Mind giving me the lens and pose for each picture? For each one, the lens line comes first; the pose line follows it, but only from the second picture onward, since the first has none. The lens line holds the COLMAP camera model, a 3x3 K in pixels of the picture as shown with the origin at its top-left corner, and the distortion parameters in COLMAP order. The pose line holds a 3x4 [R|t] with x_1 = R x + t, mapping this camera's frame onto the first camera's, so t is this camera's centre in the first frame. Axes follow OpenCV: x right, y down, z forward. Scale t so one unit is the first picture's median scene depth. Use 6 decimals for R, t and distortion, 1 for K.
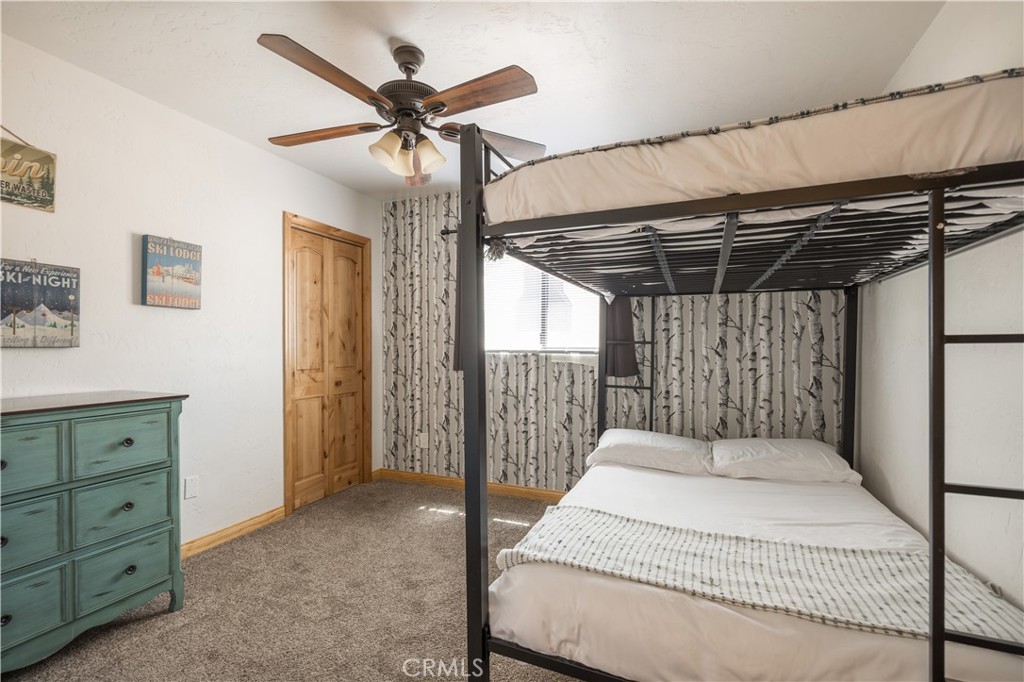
lens RADIAL K [[462.5, 0, 507.5], [0, 462.5, 346.1], [0, 0, 1]] dist [0.003850, -0.000244]
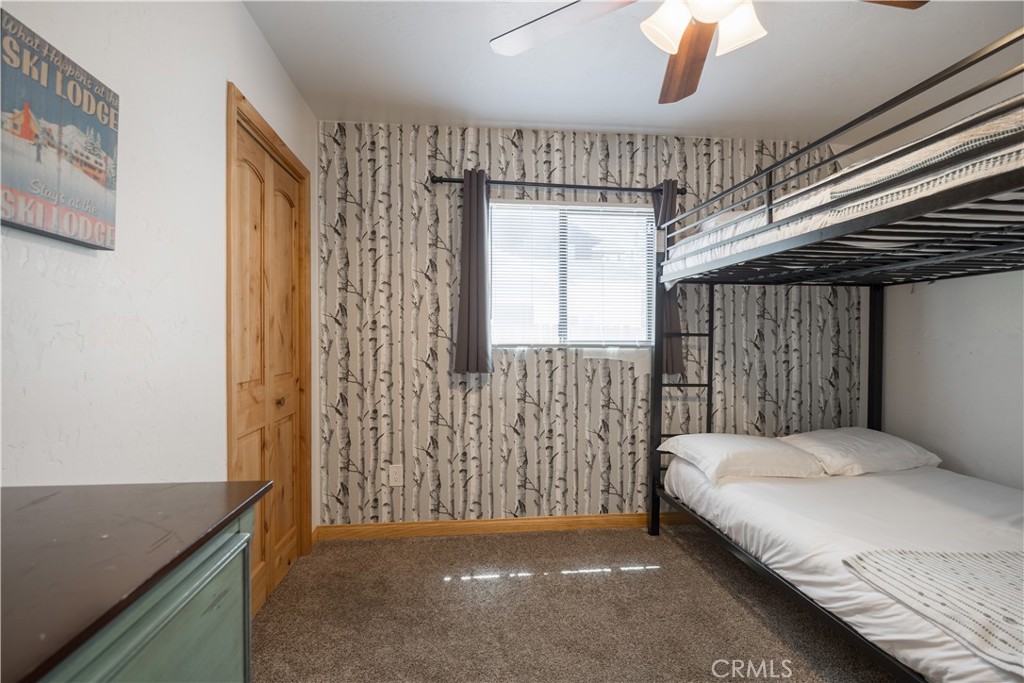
lens RADIAL K [[457.0, 0, 510.3], [0, 457.0, 338.5], [0, 0, 1]] dist [-0.005535, 0.000934]
pose [[0.876331, -0.002020, 0.481705, -0.566542], [0.001936, 0.999998, 0.000671, -0.002276], [-0.481705, 0.000345, 0.876333, 0.497493]]
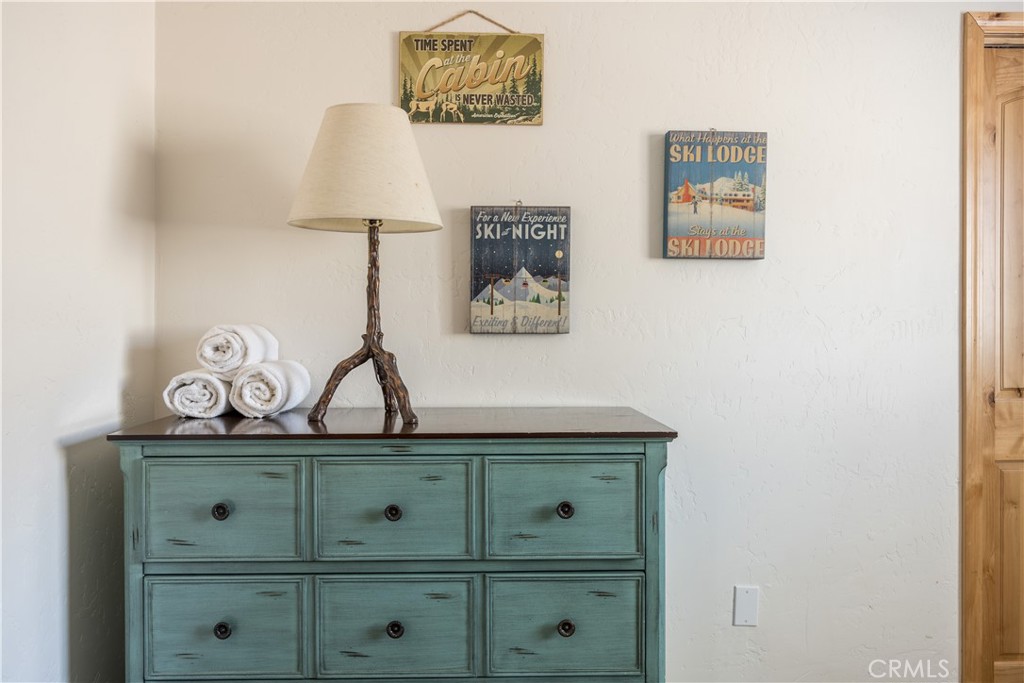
lens RADIAL K [[725.9, 0, 510.3], [0, 725.9, 337.0], [0, 0, 1]] dist [0.010250, -0.006806]
pose [[0.409224, 0.008721, -0.912392, -0.053858], [-0.000658, 0.999957, 0.009263, -0.001384], [0.912434, -0.003190, 0.409212, 0.434355]]
